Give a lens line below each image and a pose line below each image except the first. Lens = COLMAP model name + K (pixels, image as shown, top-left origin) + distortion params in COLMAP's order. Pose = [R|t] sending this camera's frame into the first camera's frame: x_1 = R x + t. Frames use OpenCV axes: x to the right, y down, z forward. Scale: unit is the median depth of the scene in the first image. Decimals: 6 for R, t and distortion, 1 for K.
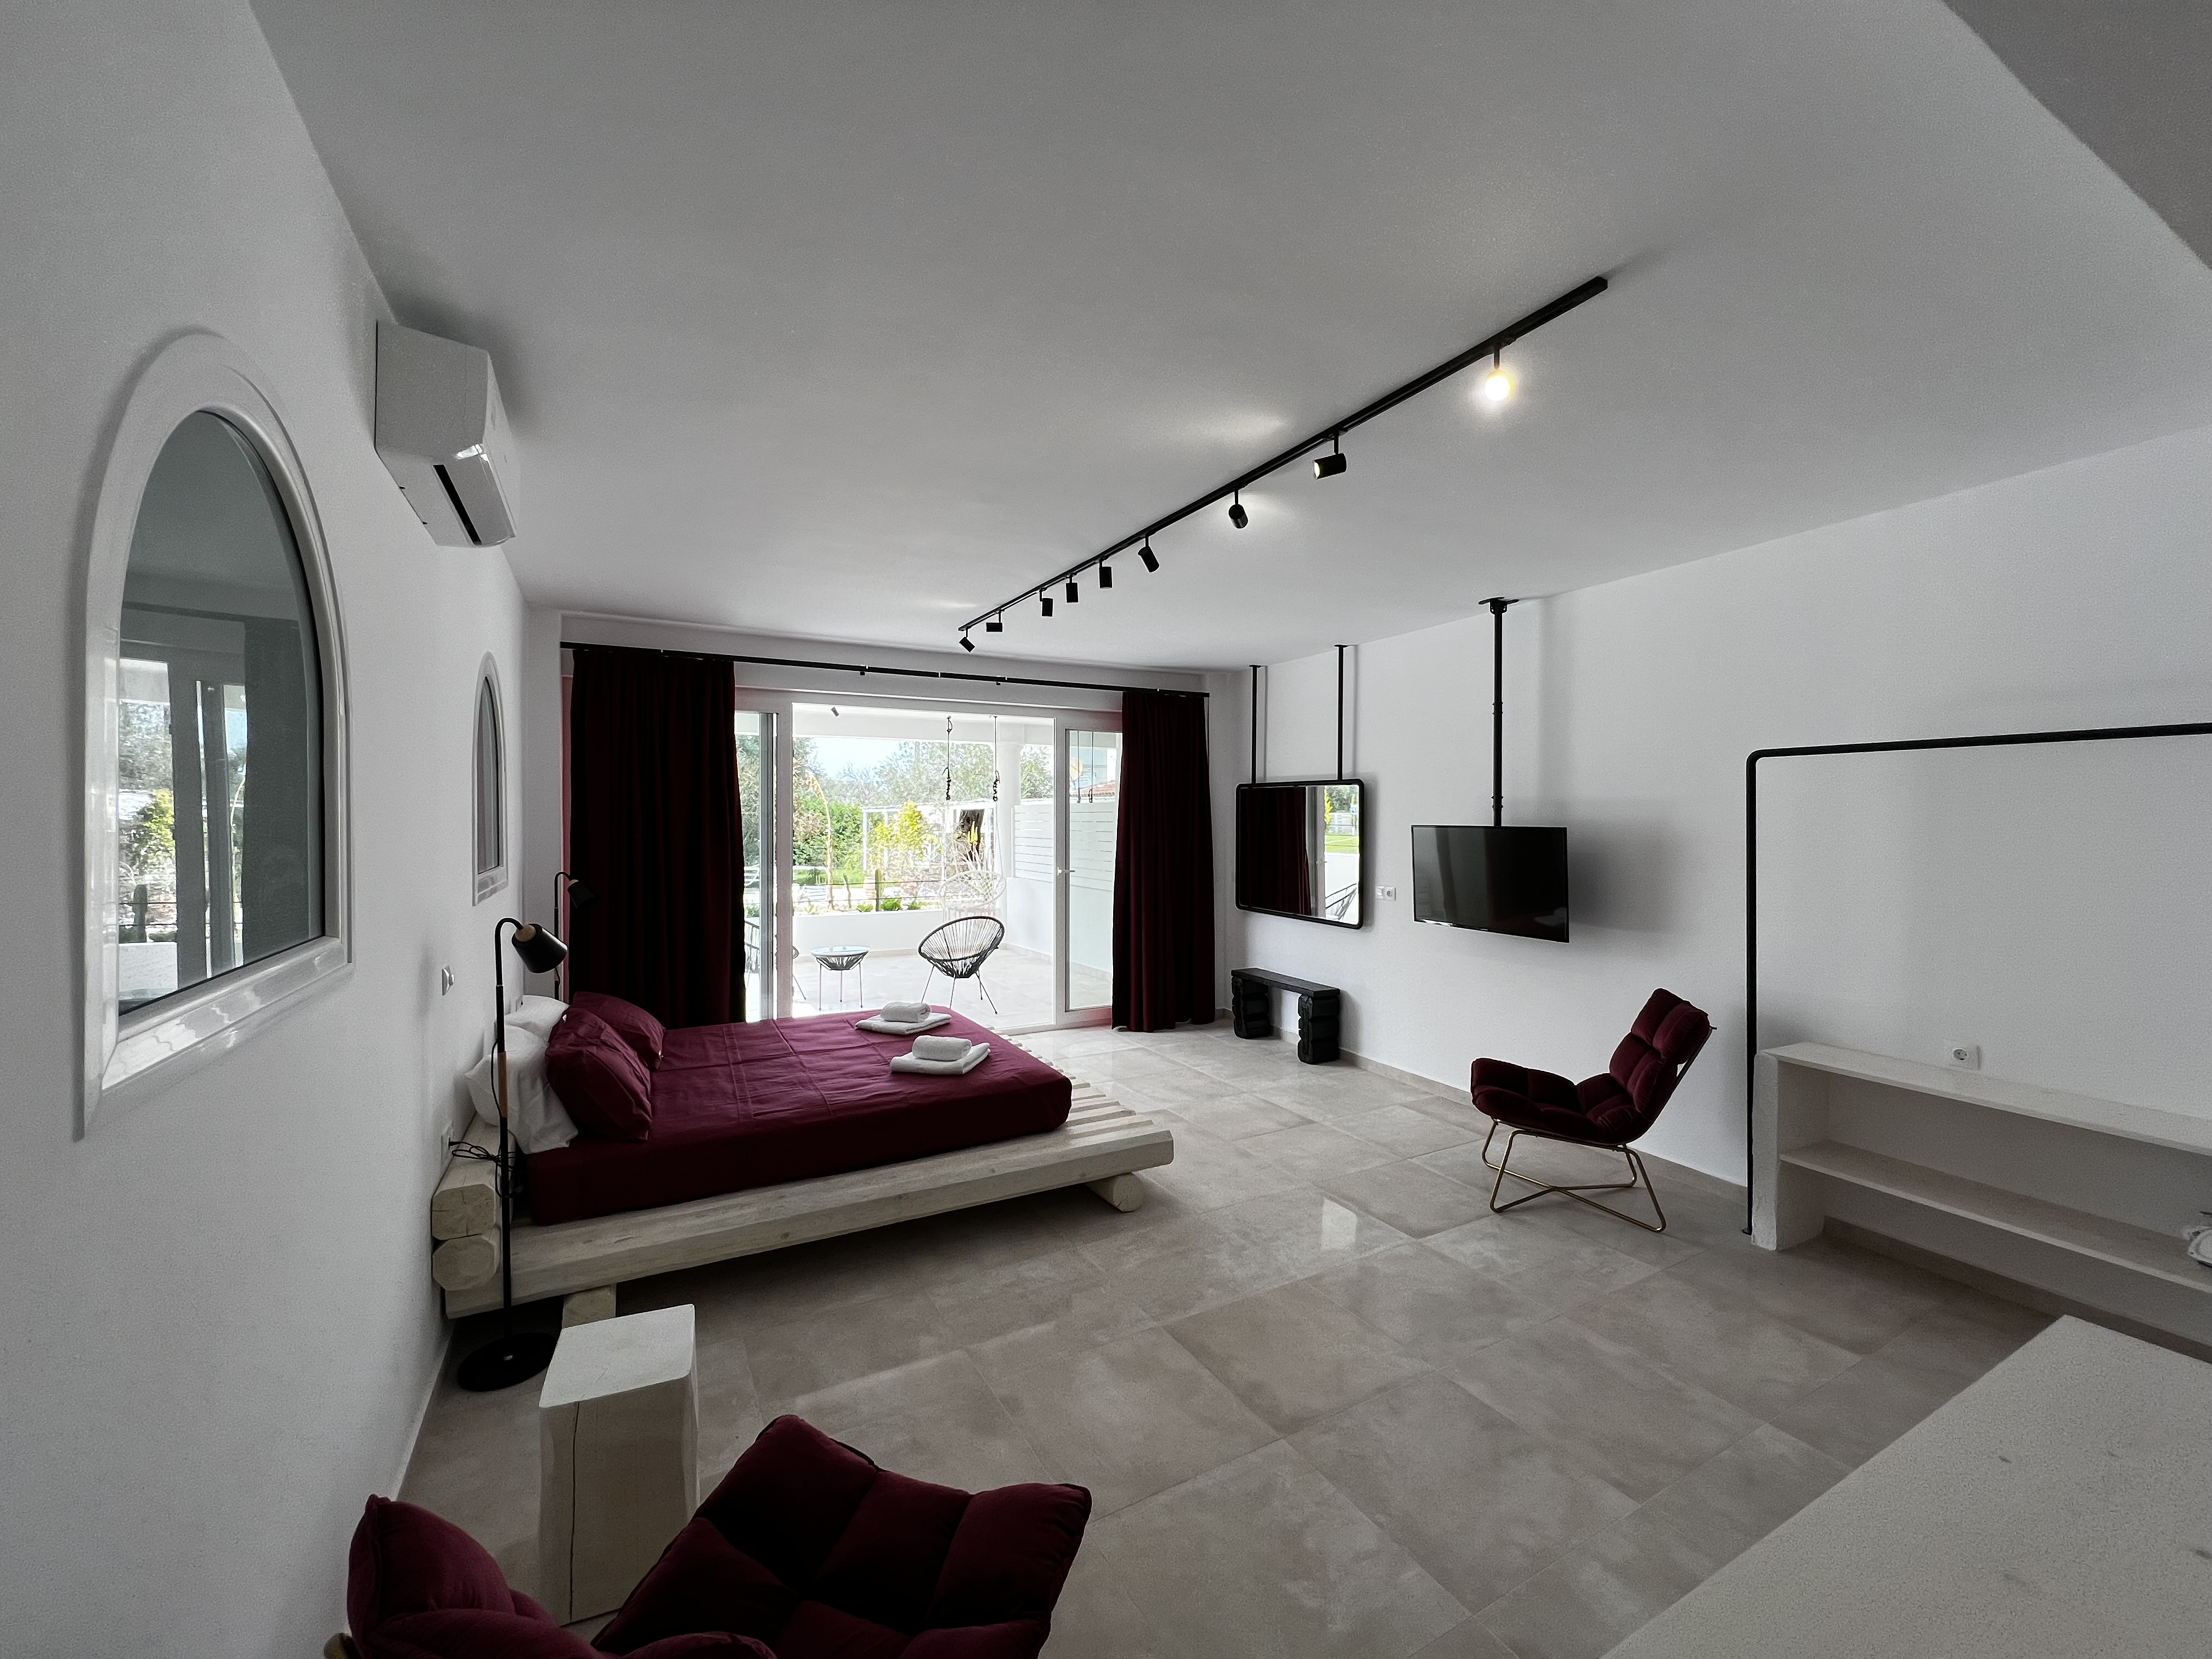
lens RADIAL K [[885.1, 0, 1102.6], [0, 885.1, 822.3], [0, 0, 1]] dist [-0.000498, -0.000031]
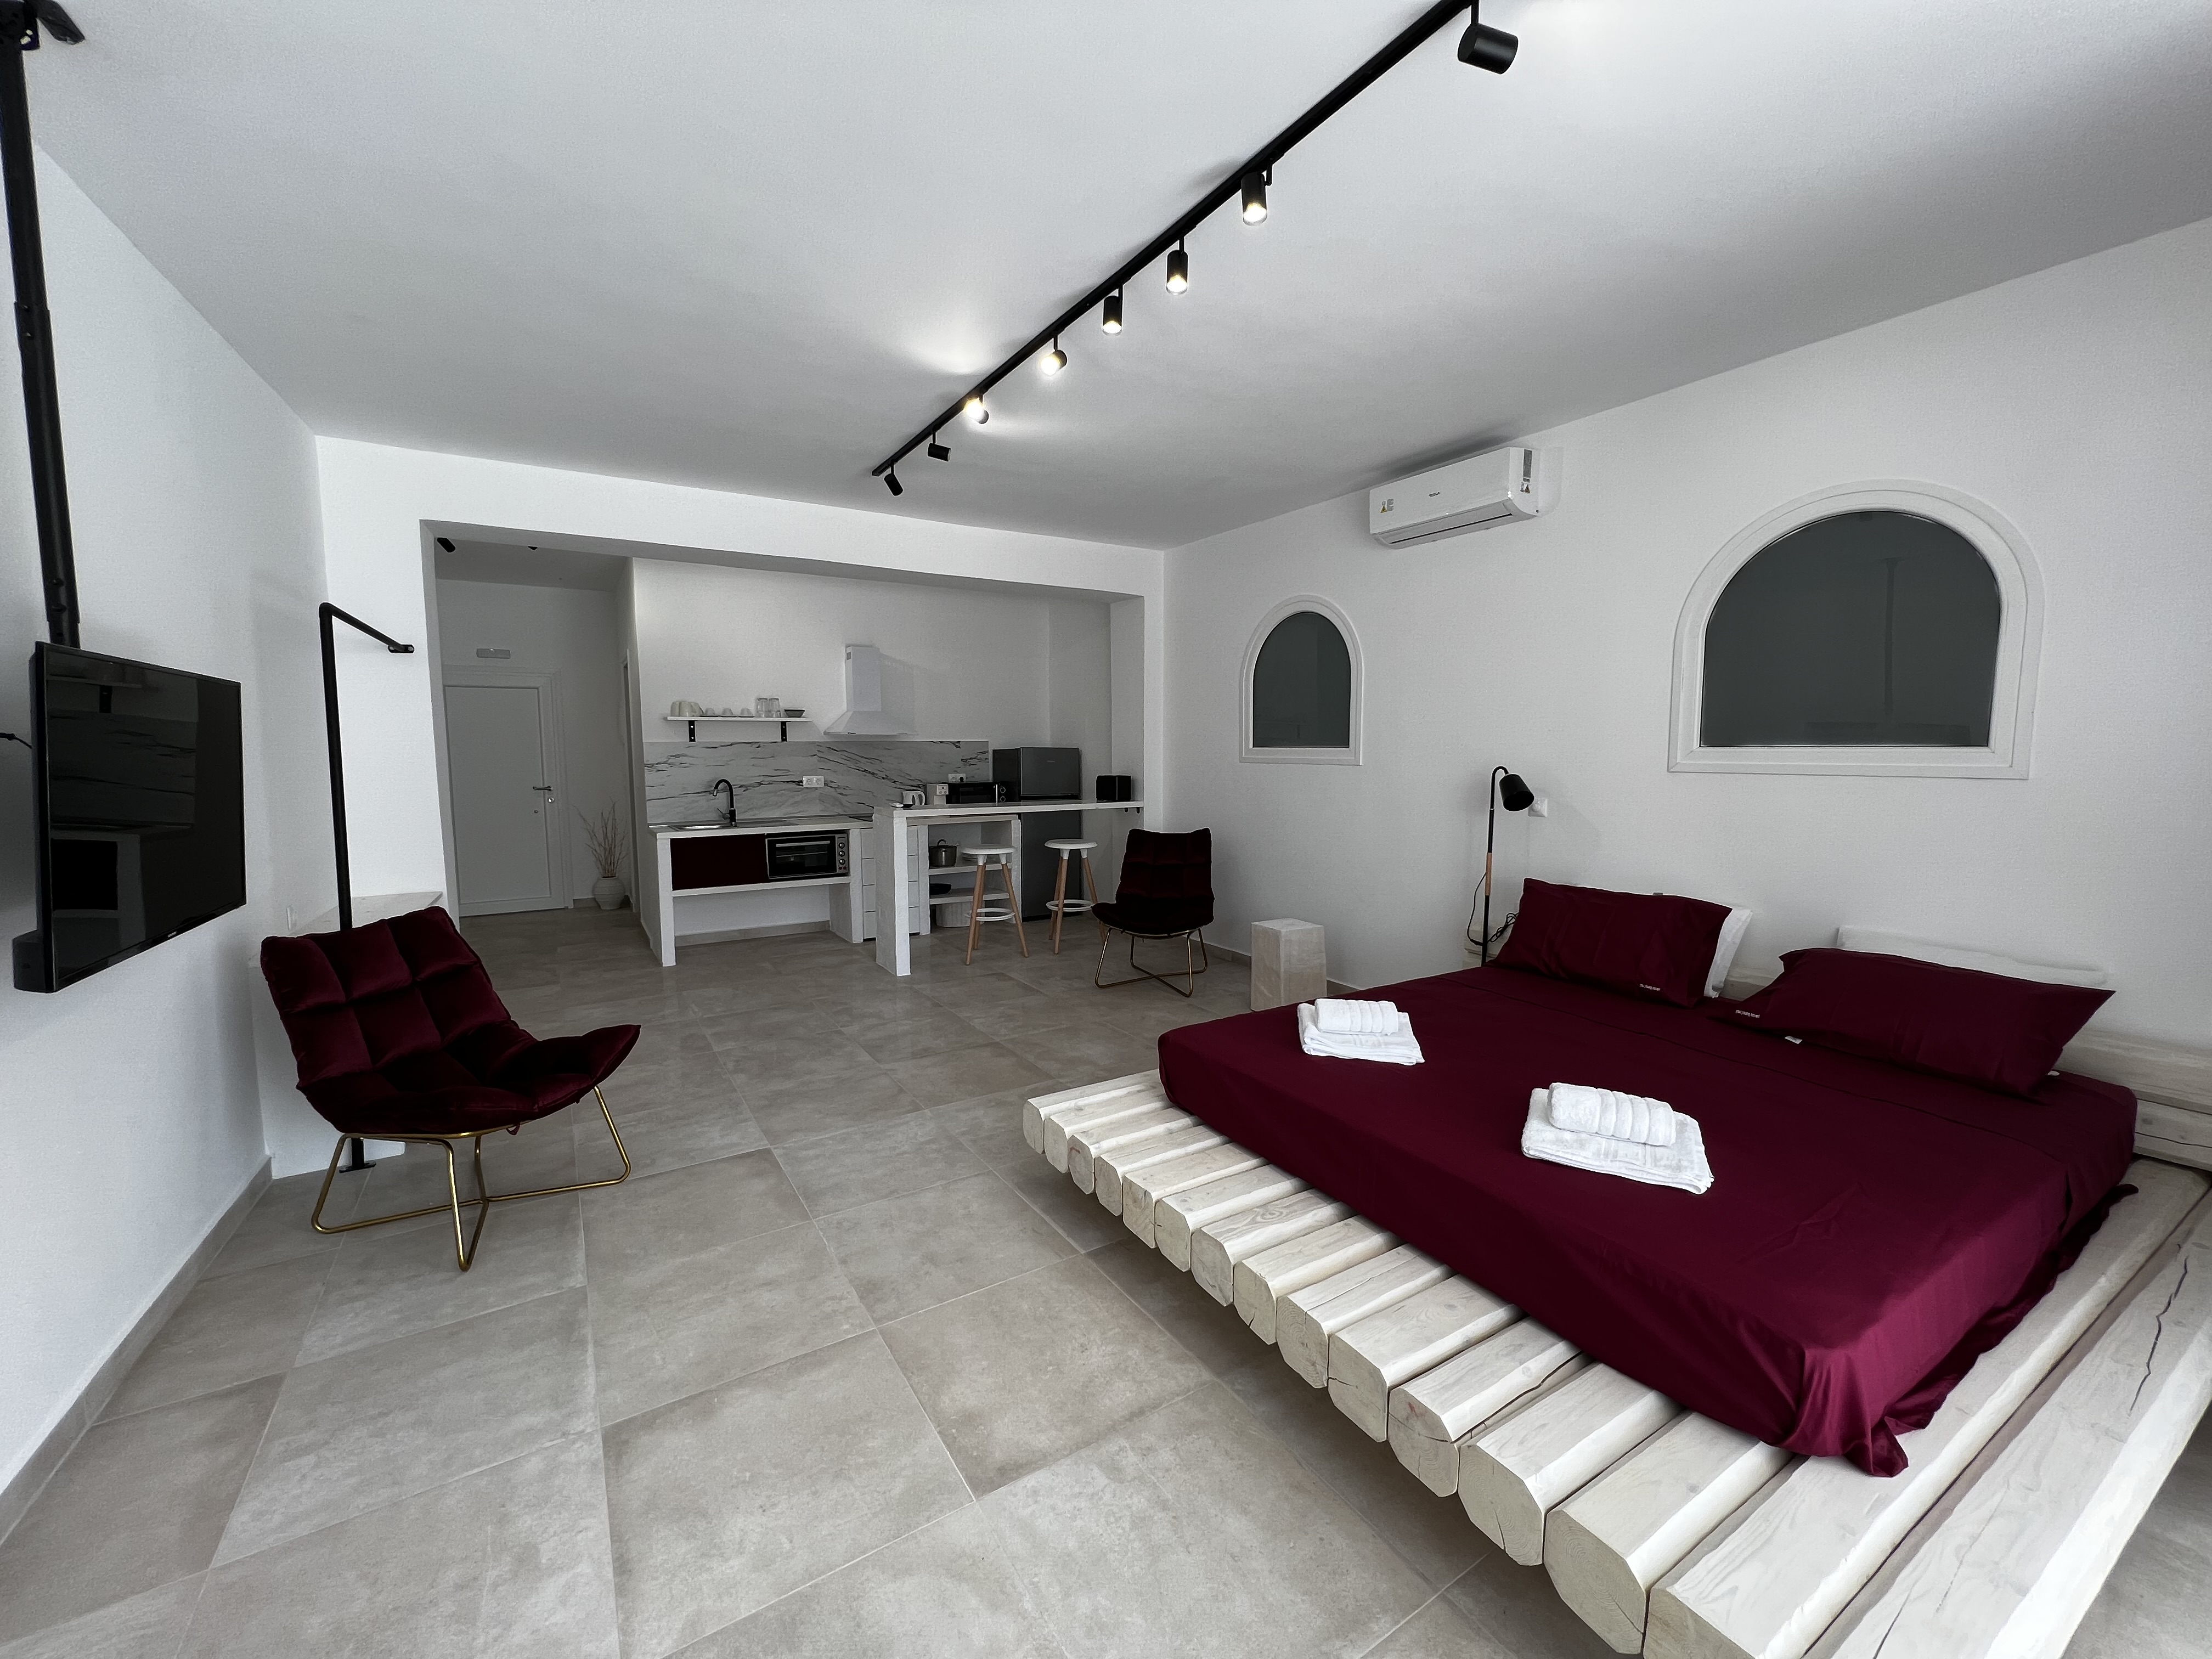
lens RADIAL K [[885.1, 0, 1102.6], [0, 885.1, 822.3], [0, 0, 1]] dist [-0.000498, -0.000031]
pose [[-0.998444, 0.006642, -0.055374, 0.046412], [0.001404, 0.995562, 0.094099, 0.039107], [0.055754, 0.093875, -0.994022, 1.537571]]
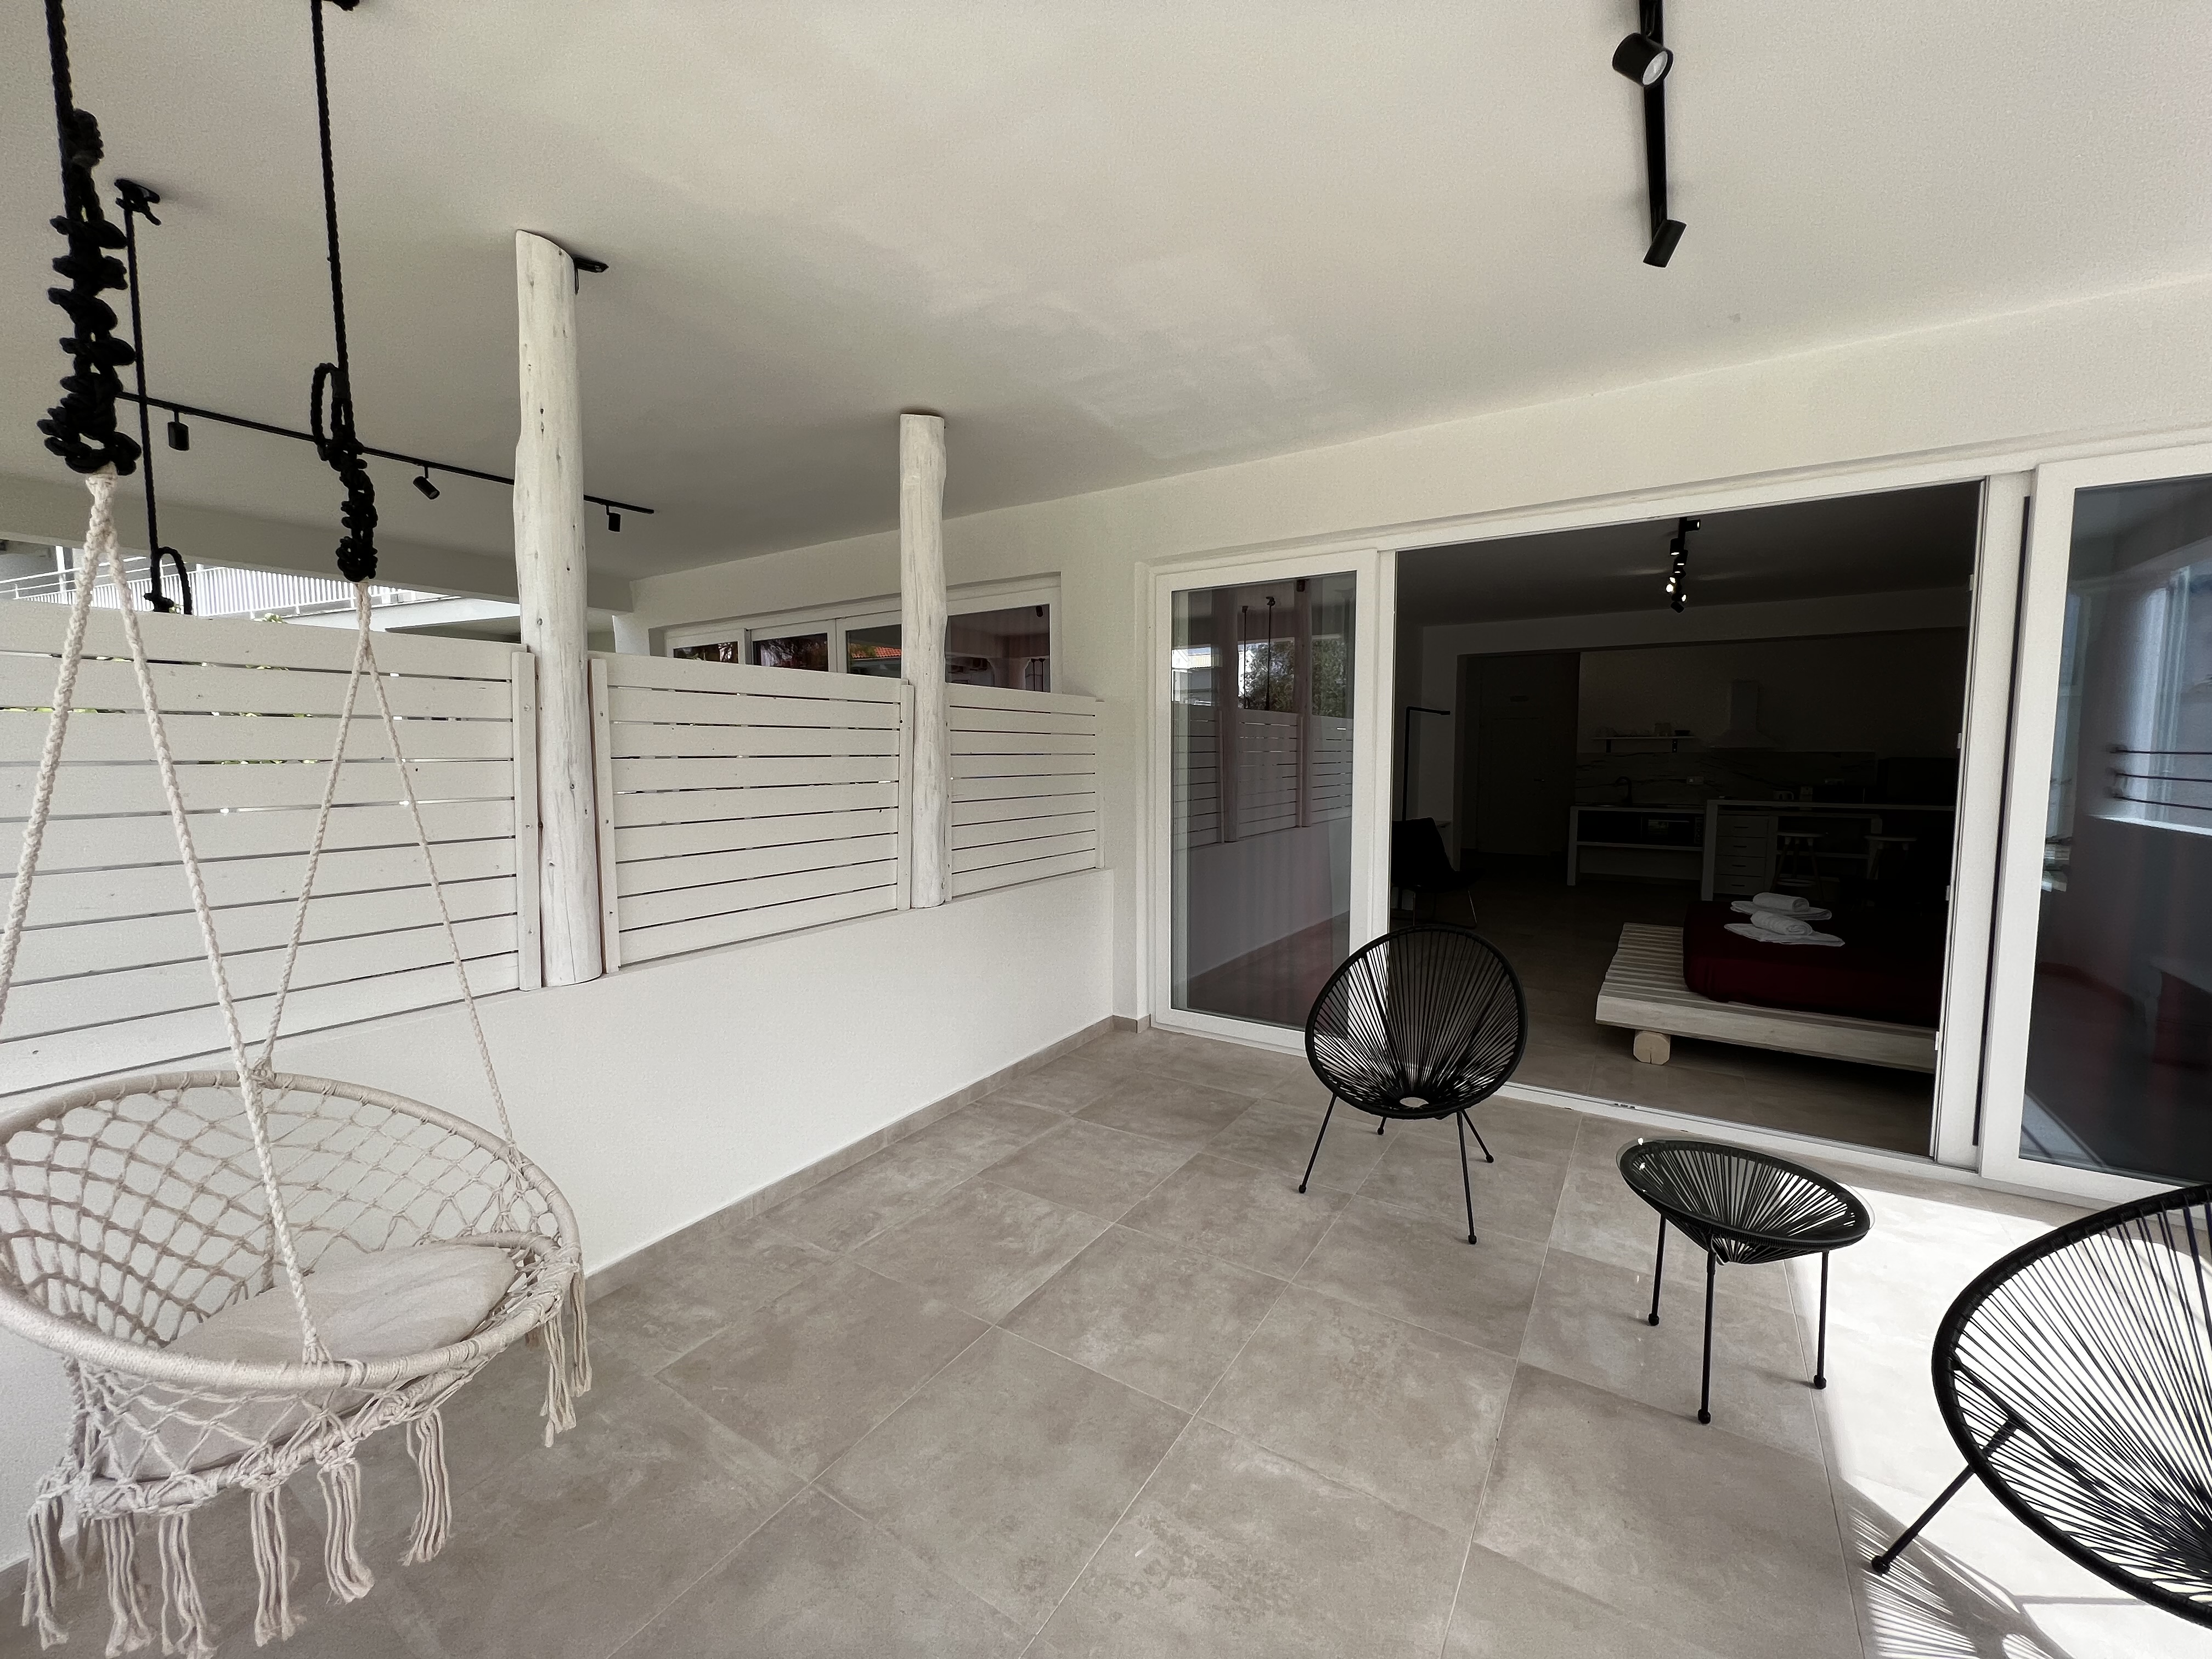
lens RADIAL K [[885.1, 0, 1102.6], [0, 885.1, 822.3], [0, 0, 1]] dist [-0.000498, -0.000031]
pose [[-0.479073, -0.070153, 0.874967, -0.780419], [0.009595, 0.996323, 0.085137, 0.014592], [-0.877722, 0.049182, -0.476639, 2.327073]]
